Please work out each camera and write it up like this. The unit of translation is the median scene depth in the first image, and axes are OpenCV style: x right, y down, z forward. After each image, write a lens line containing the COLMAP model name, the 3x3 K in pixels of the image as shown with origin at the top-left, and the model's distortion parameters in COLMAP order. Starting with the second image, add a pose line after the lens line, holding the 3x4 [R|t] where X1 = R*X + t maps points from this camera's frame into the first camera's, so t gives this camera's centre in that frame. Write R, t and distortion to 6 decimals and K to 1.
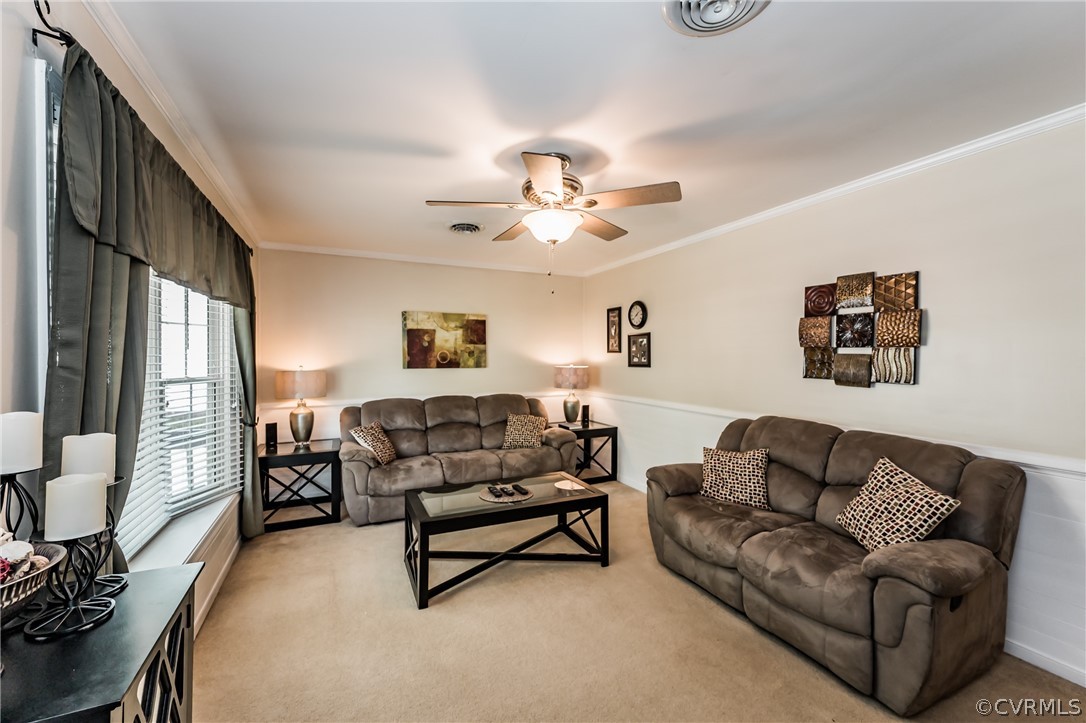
lens RADIAL K [[435.5, 0, 542.6], [0, 435.5, 356.7], [0, 0, 1]] dist [-0.002285, 0.000121]
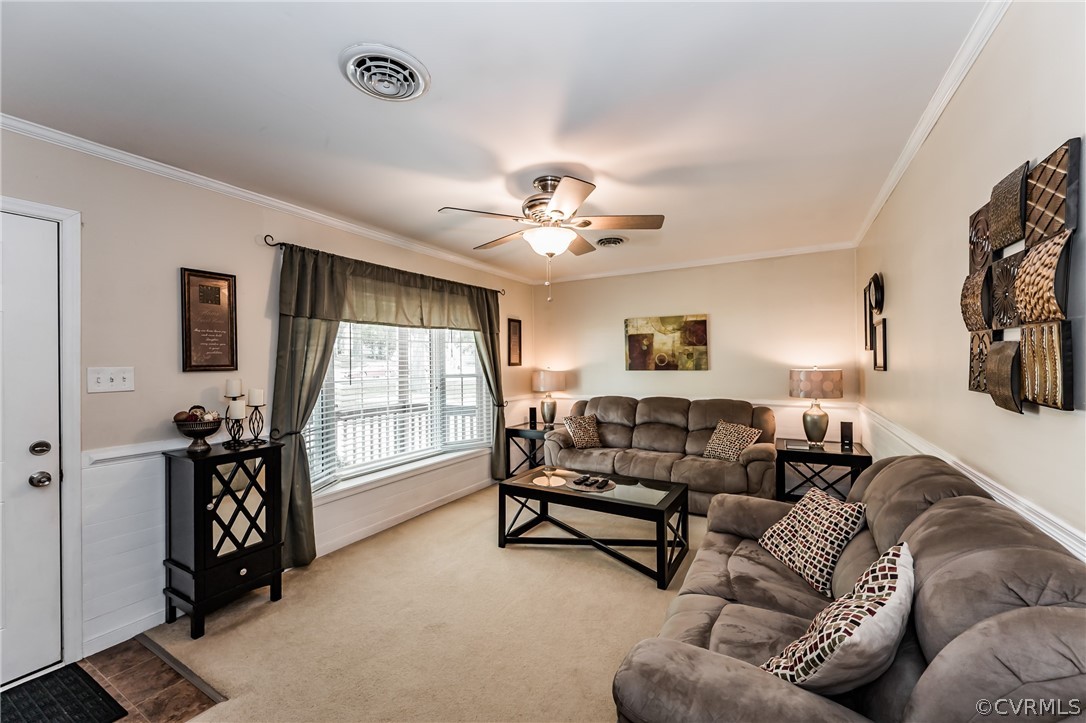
lens RADIAL K [[435.5, 0, 542.0], [0, 435.5, 361.2], [0, 0, 1]] dist [-0.002285, 0.000121]
pose [[0.572559, -0.009334, -0.819810, 0.477500], [0.011186, 0.999931, -0.003572, 0.005453], [0.819787, -0.007125, 0.572624, 0.179315]]
